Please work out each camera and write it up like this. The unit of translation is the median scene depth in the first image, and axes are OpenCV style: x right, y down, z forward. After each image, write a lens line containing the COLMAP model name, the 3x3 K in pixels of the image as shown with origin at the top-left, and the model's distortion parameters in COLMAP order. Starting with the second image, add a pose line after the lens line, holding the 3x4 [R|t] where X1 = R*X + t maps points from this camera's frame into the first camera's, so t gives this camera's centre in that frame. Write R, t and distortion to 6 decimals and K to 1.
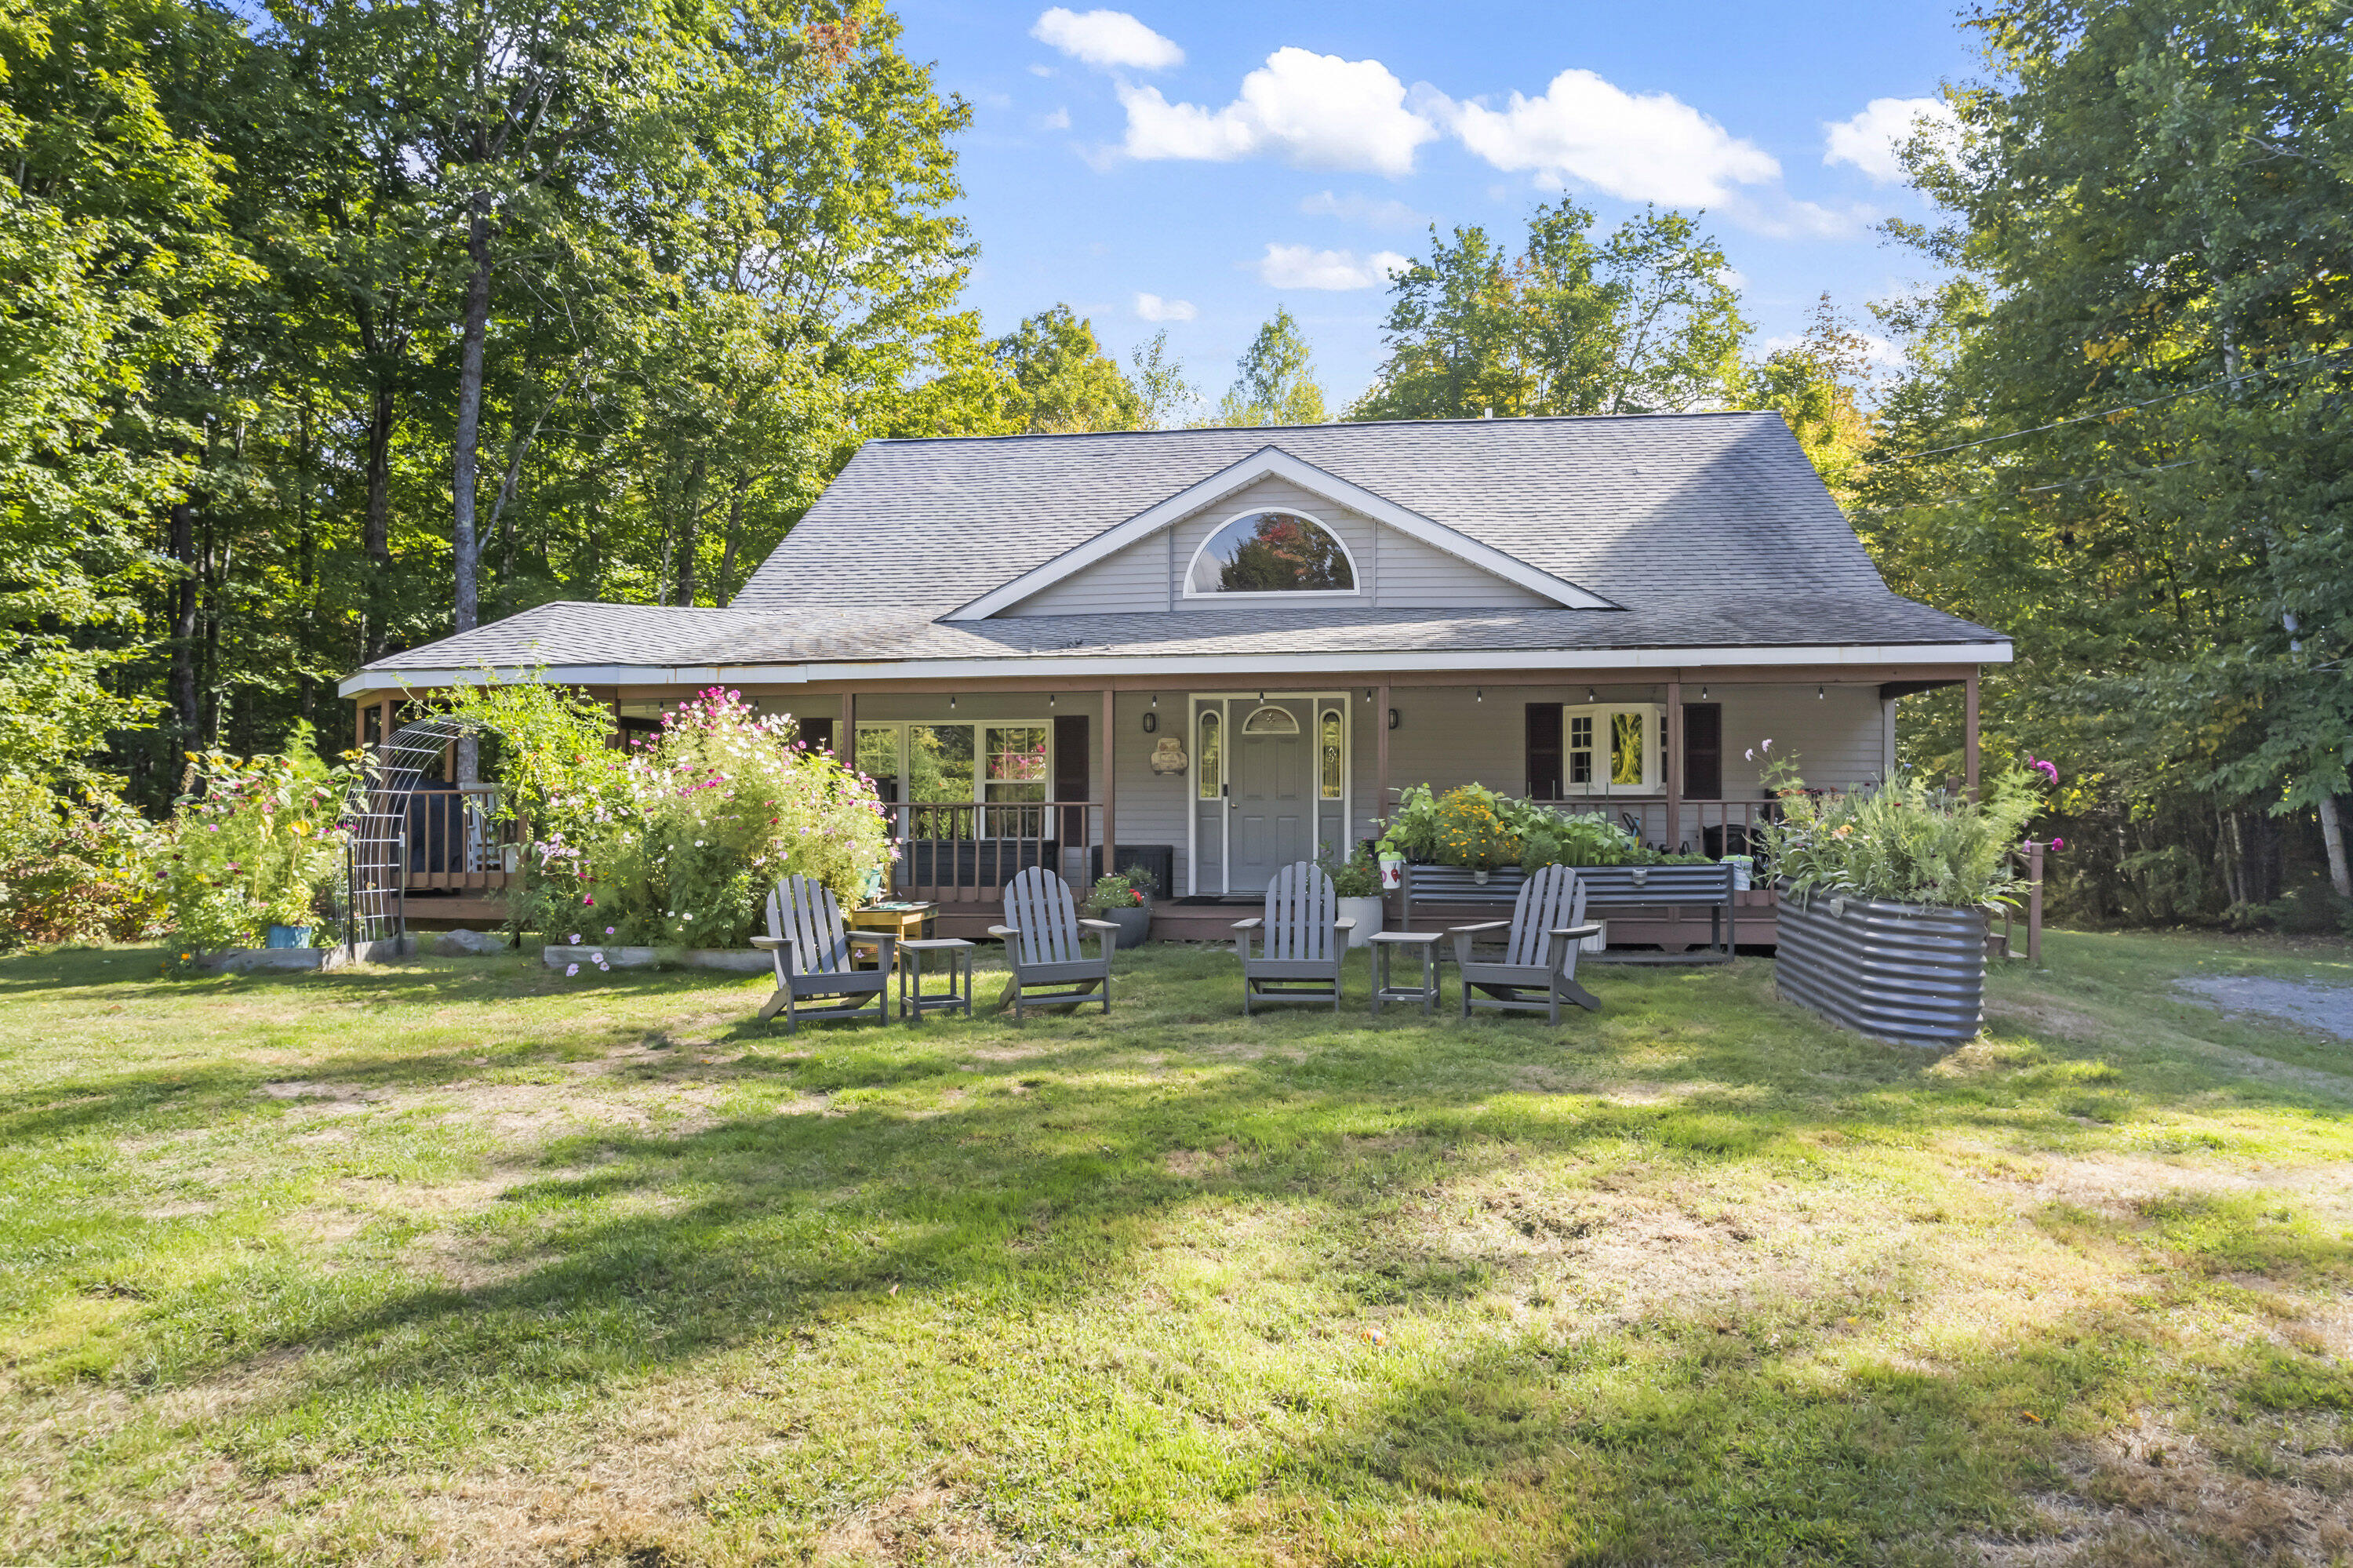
lens RADIAL K [[1537.5, 0, 1182.7], [0, 1537.5, 815.0], [0, 0, 1]] dist [-0.003506, 0.003014]
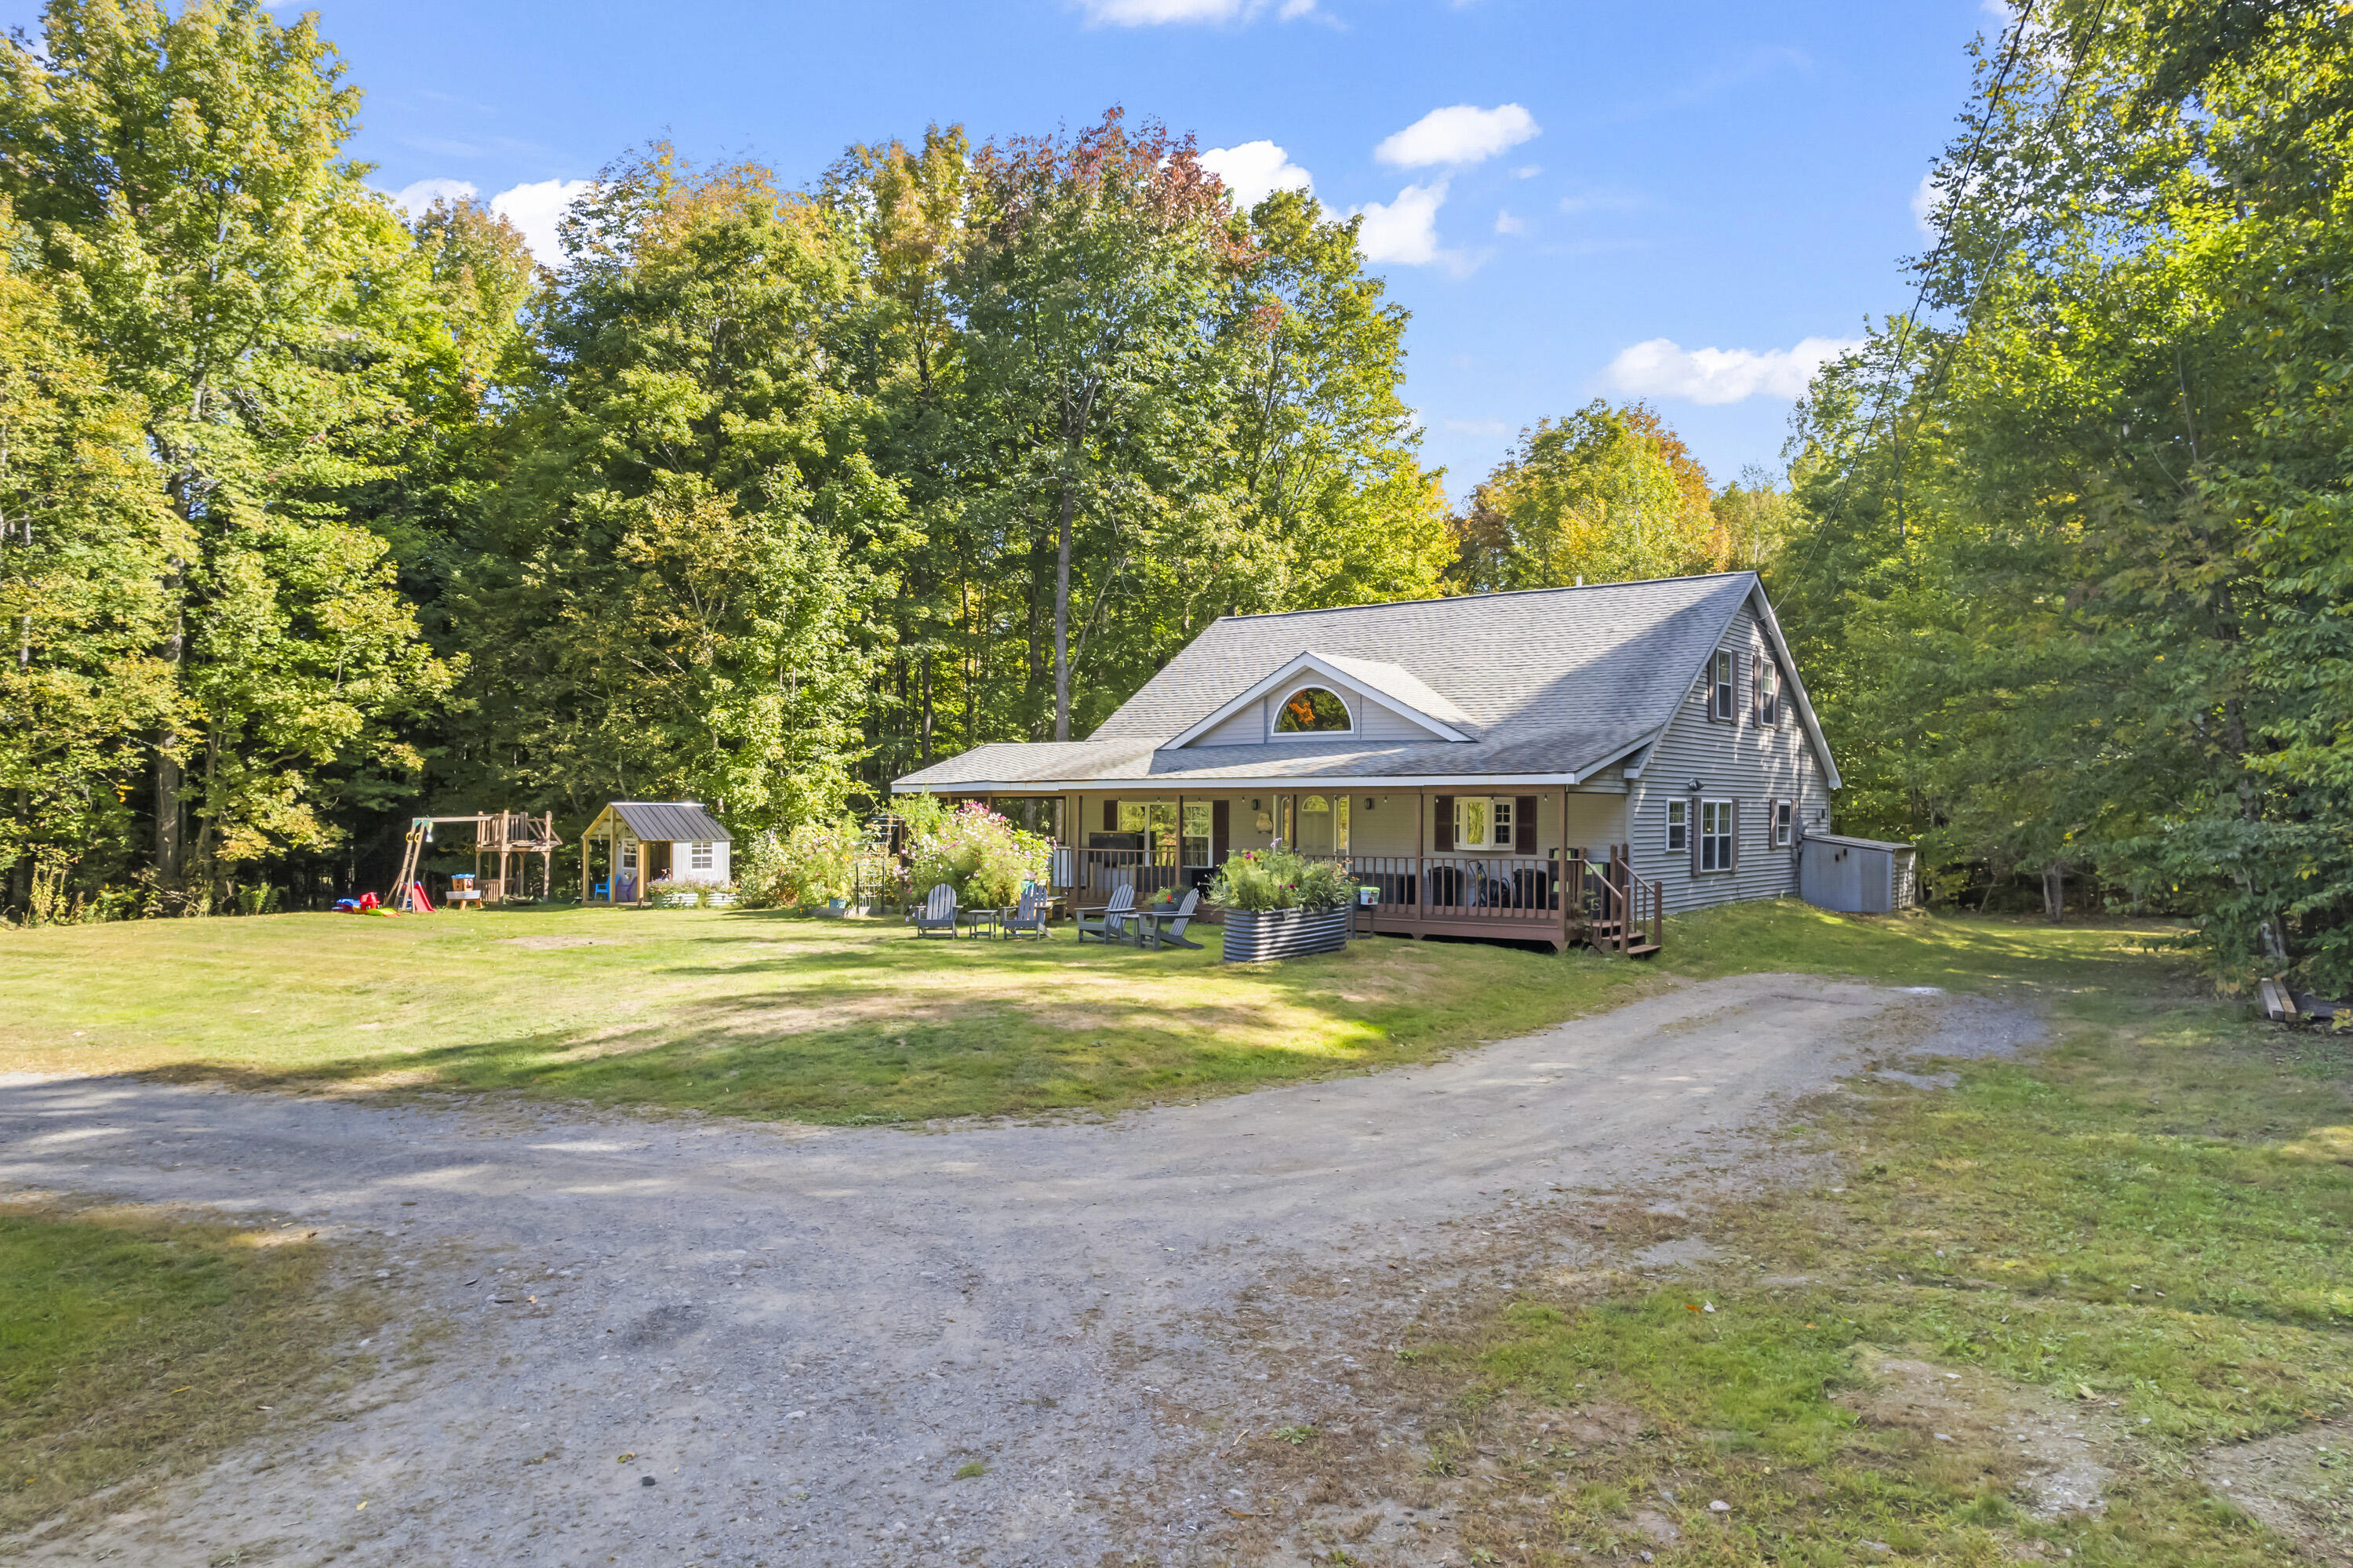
lens RADIAL K [[1537.5, 0, 1182.7], [0, 1537.5, 815.0], [0, 0, 1]] dist [-0.003506, 0.003014]
pose [[0.879288, 0.003756, -0.476276, 0.793048], [-0.006837, 0.999965, -0.004735, -0.039168], [0.476242, 0.007420, 0.879283, -0.657946]]
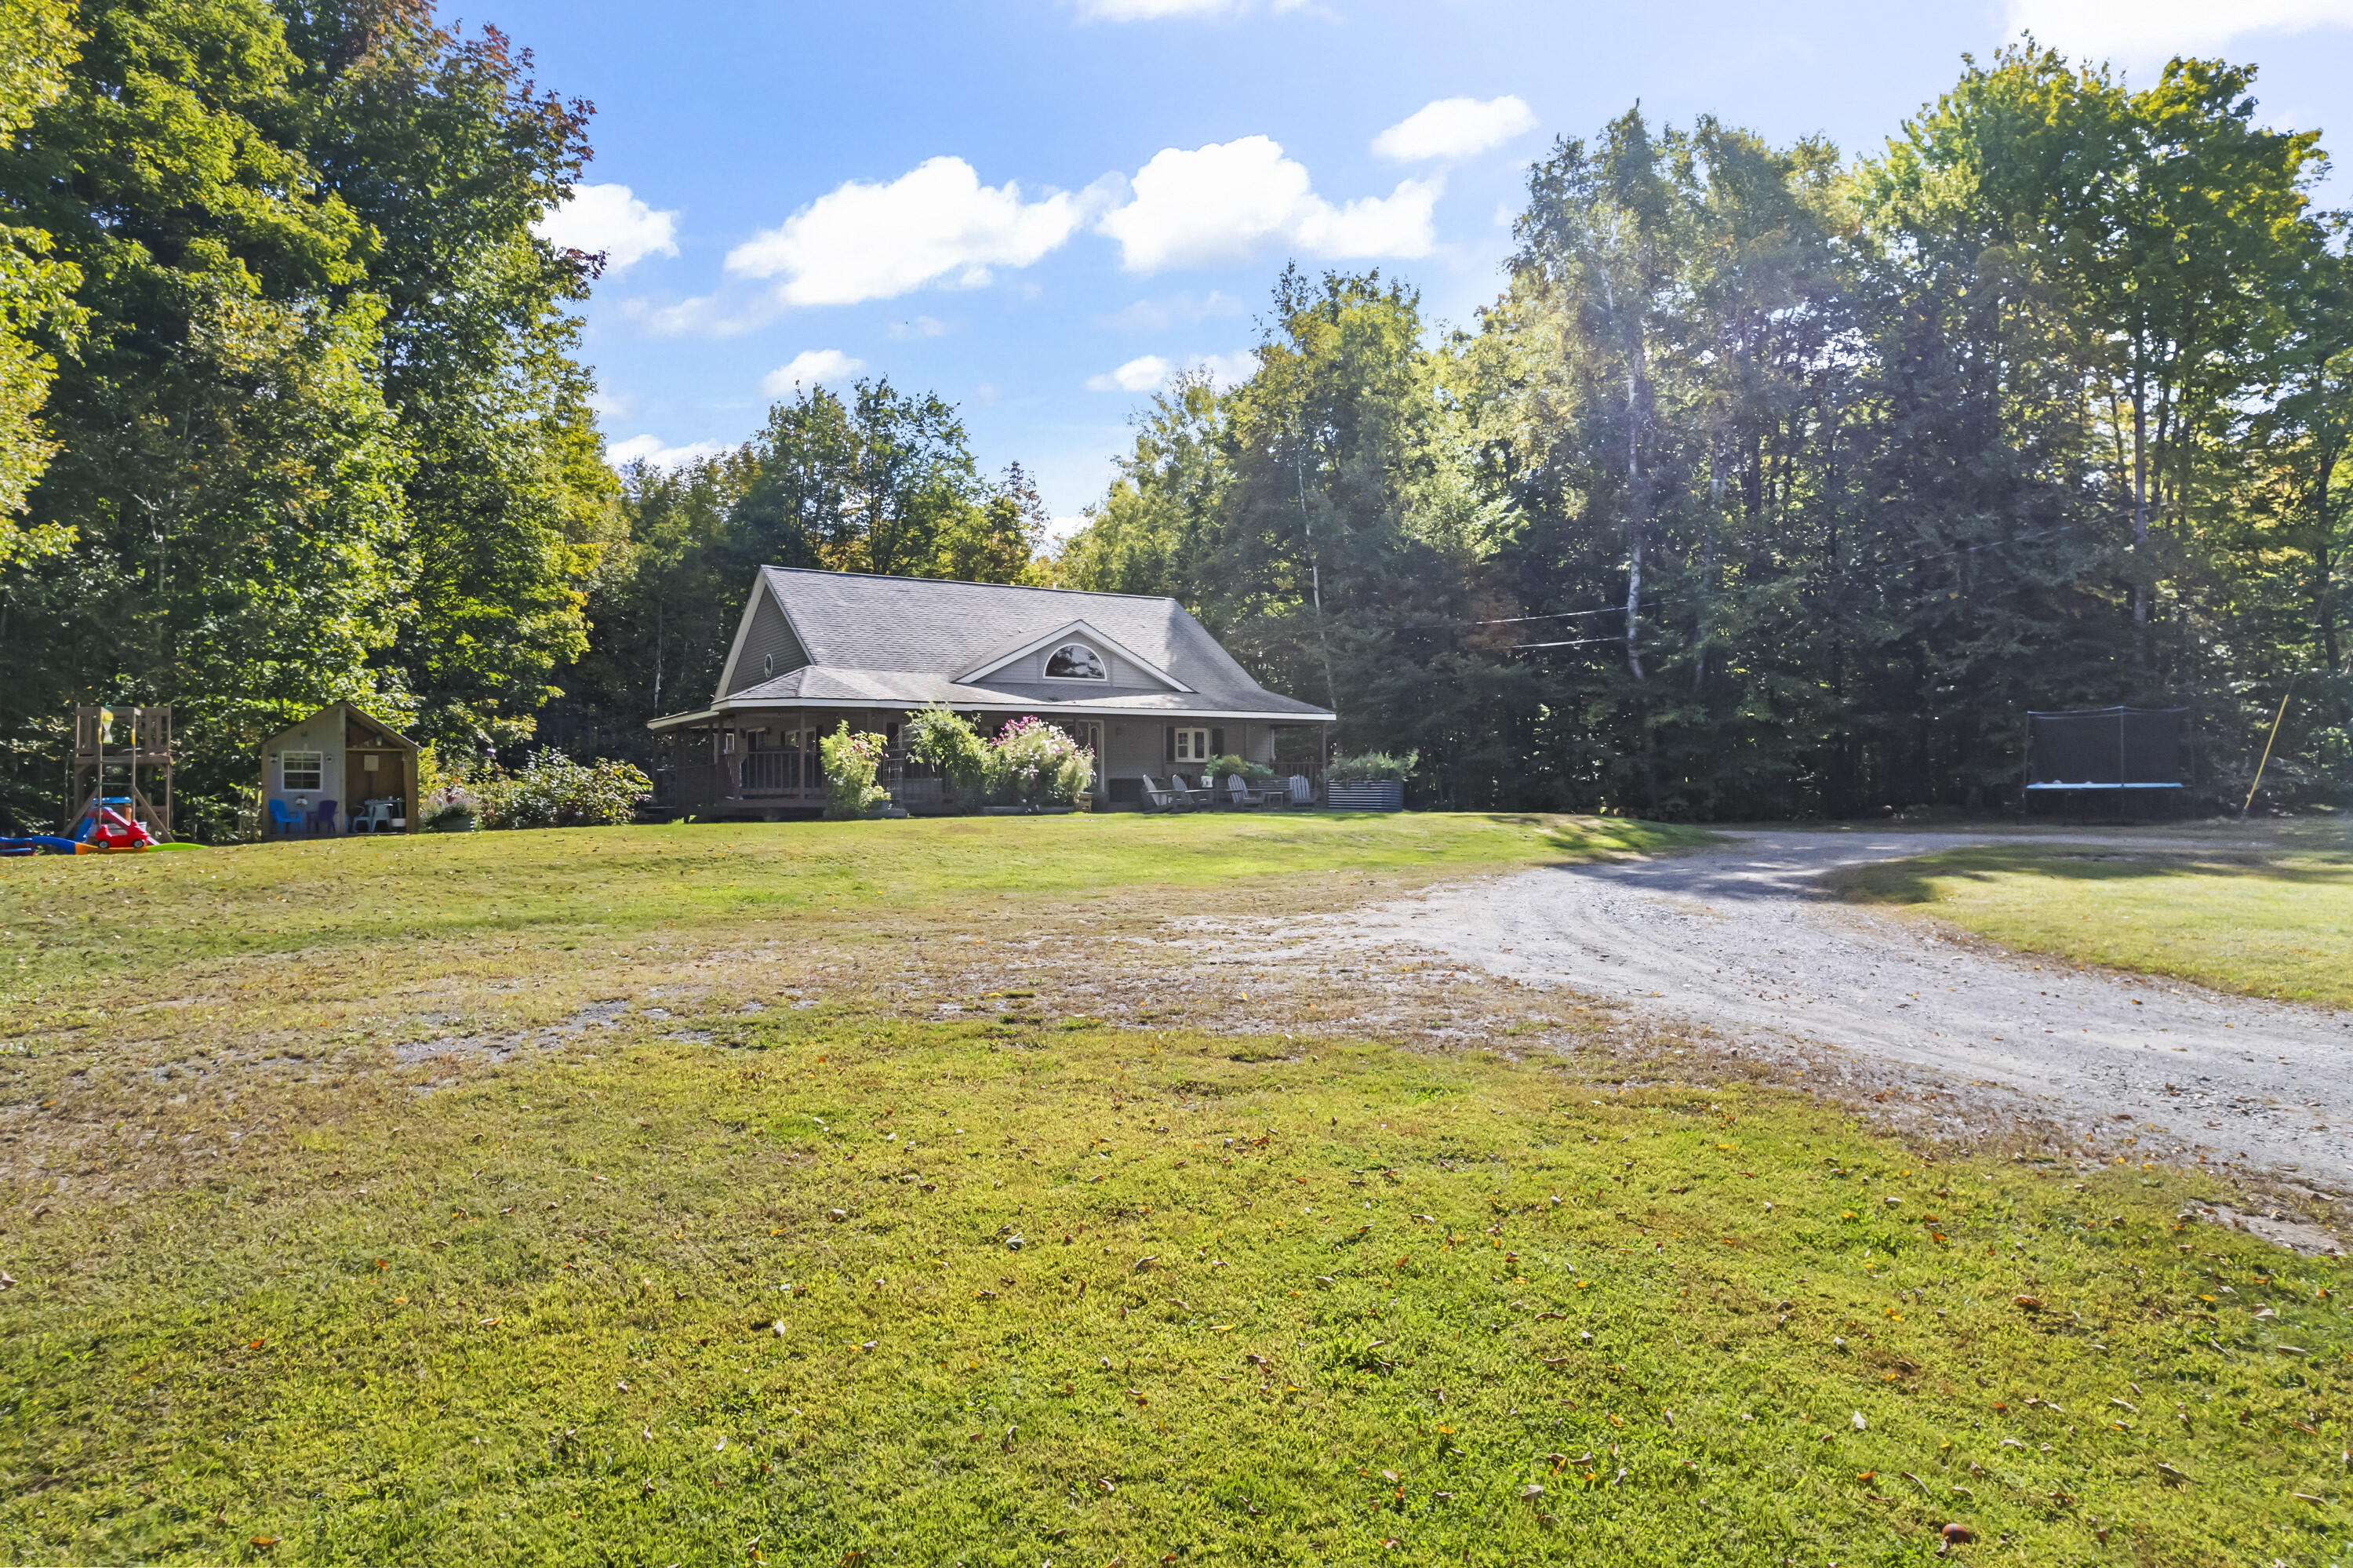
lens RADIAL K [[1537.5, 0, 1182.7], [0, 1537.5, 815.0], [0, 0, 1]] dist [-0.003506, 0.003014]
pose [[0.776204, -0.007032, 0.630443, -1.358367], [0.008802, 0.999961, 0.000316, 0.074823], [-0.630421, 0.005304, 0.776236, -1.018876]]
